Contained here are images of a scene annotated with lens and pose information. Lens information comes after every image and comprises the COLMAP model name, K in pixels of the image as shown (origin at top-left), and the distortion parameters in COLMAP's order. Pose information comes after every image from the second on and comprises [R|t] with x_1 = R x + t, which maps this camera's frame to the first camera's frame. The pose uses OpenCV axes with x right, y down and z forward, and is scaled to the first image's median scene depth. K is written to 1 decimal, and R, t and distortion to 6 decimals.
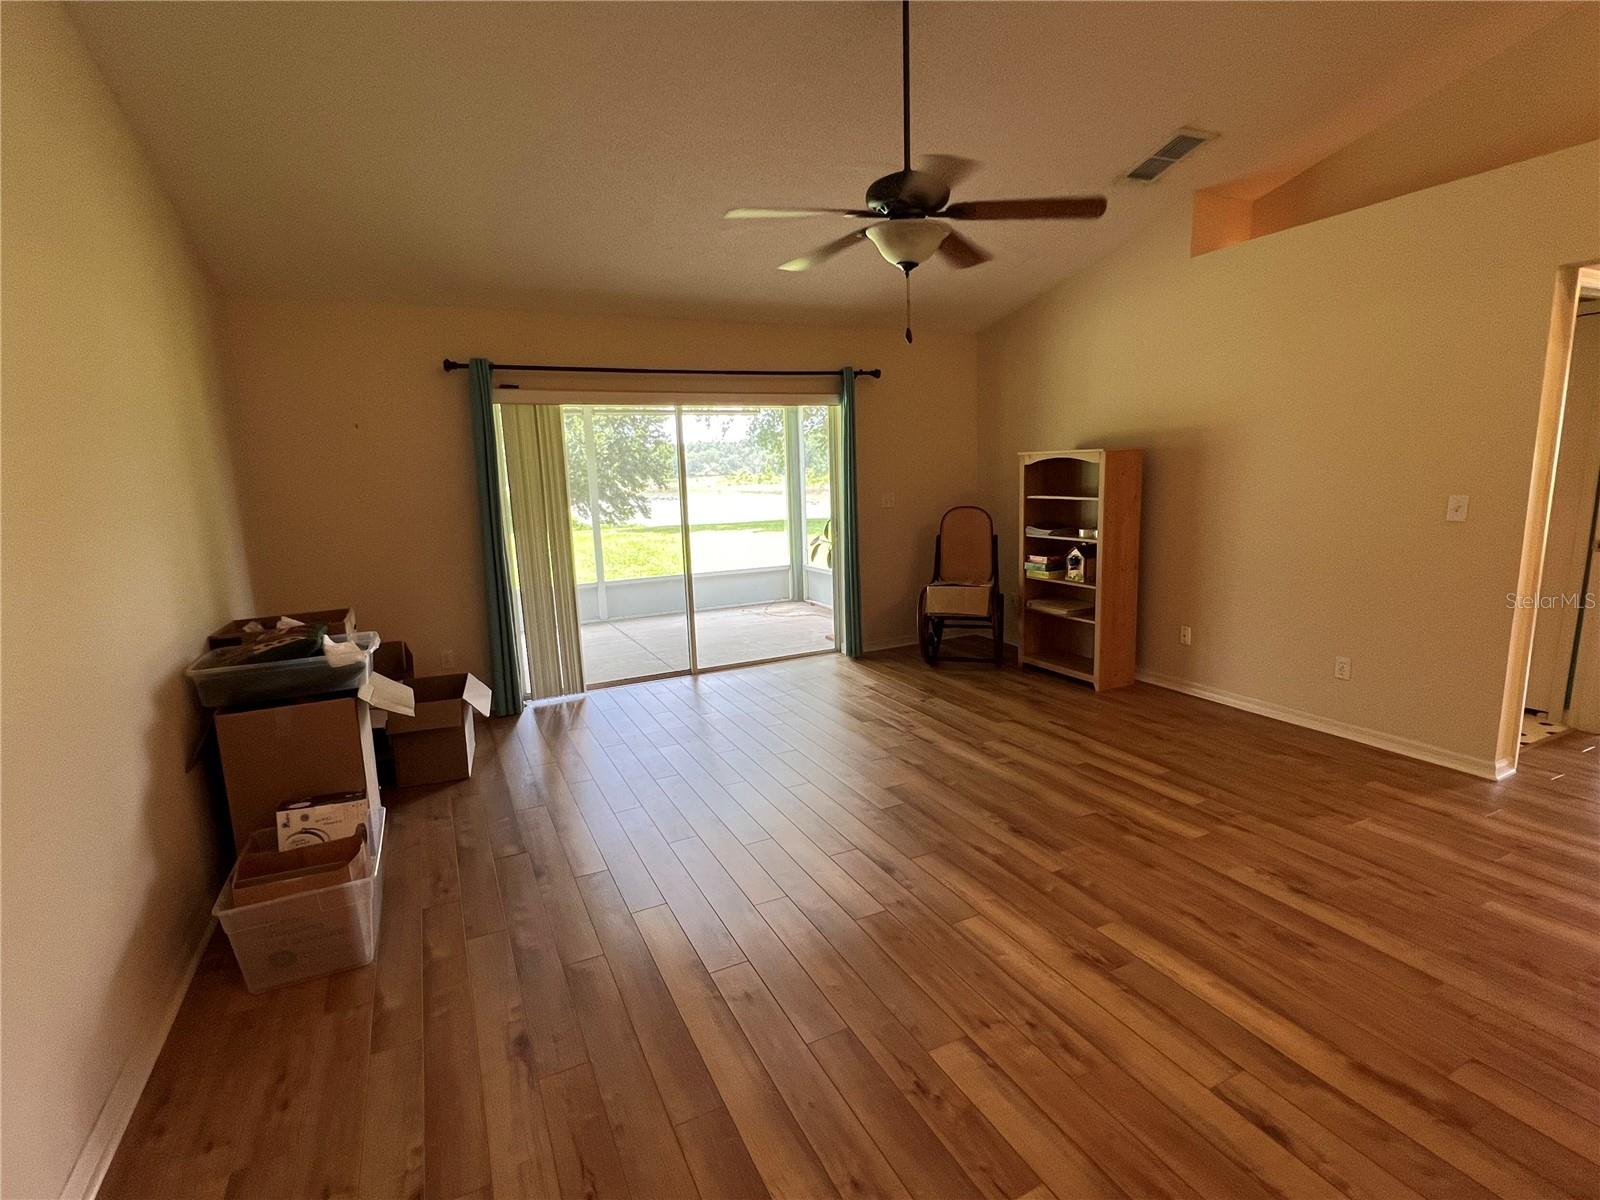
lens RADIAL K [[757.2, 0, 799.8], [0, 757.2, 600.1], [0, 0, 1]] dist [0.000860, 0.000017]
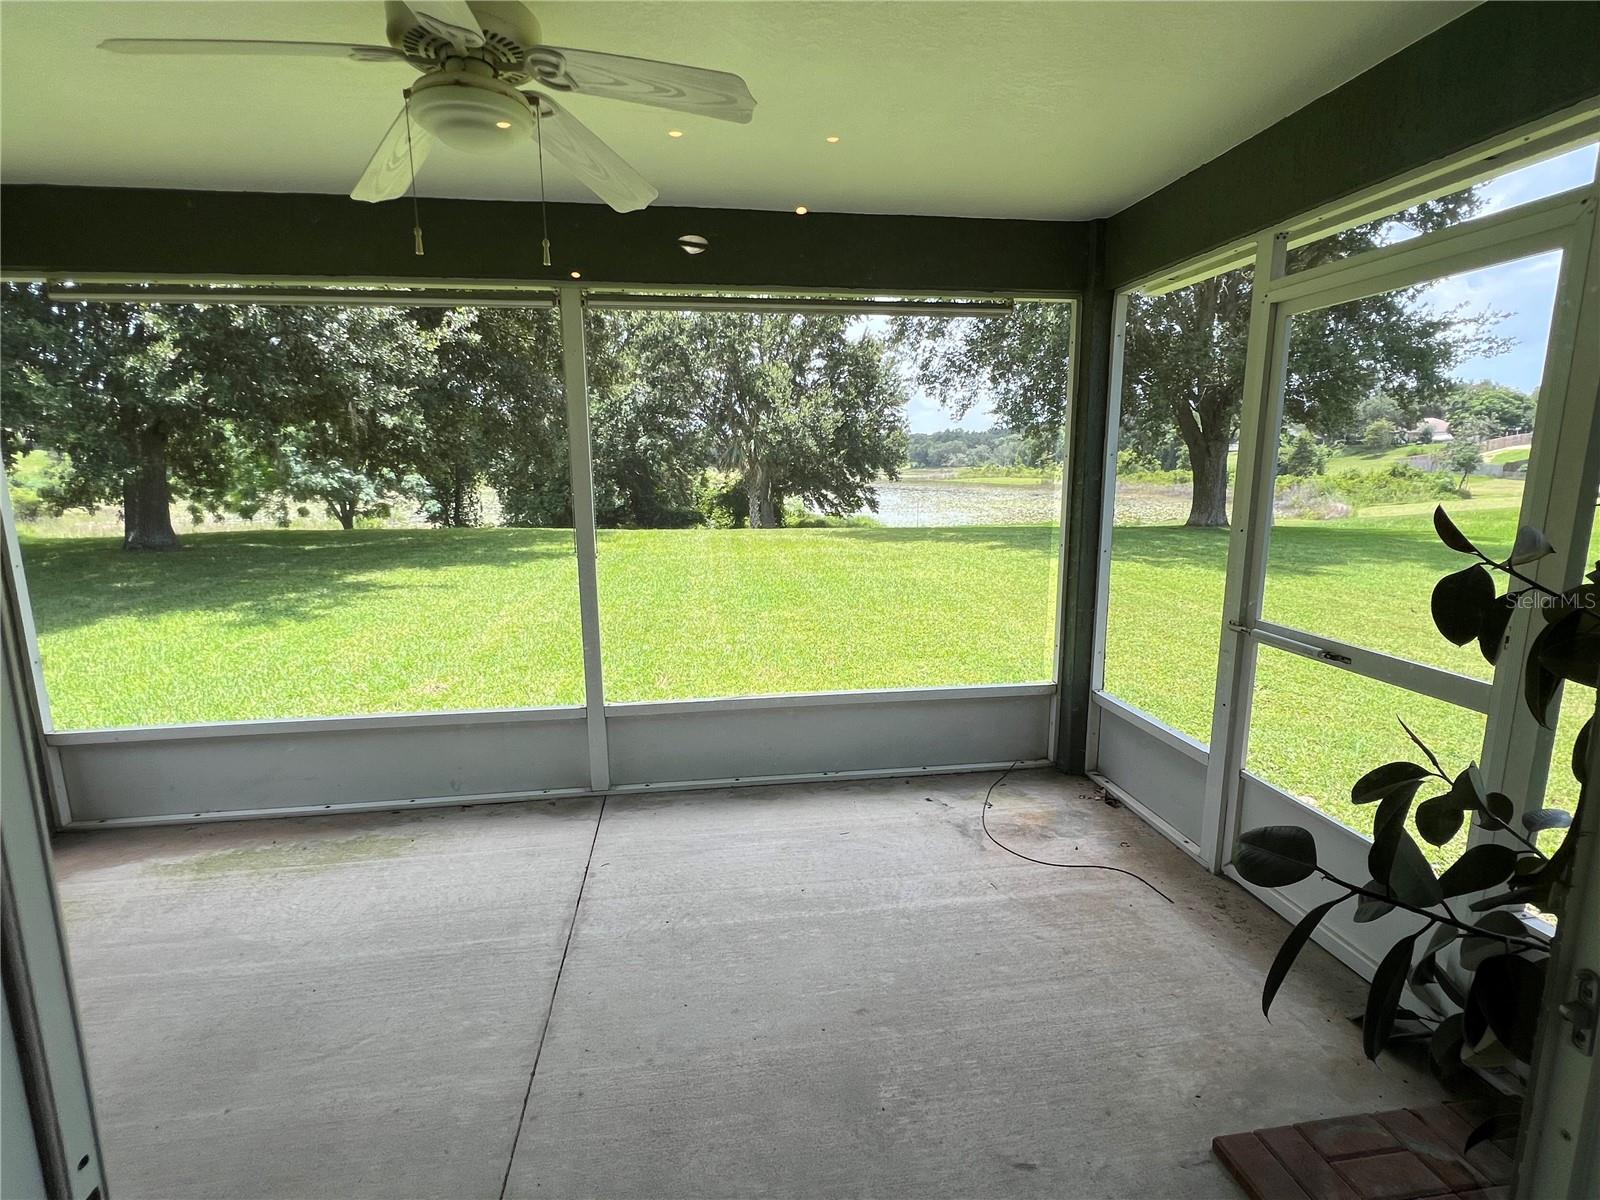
lens RADIAL K [[757.2, 0, 795.4], [0, 757.2, 598.0], [0, 0, 1]] dist [0.000860, 0.000017]
pose [[0.948082, 0.079771, -0.307859, -0.004968], [-0.076758, 0.996809, 0.021903, -0.018726], [0.308624, 0.002865, 0.951180, 0.113879]]
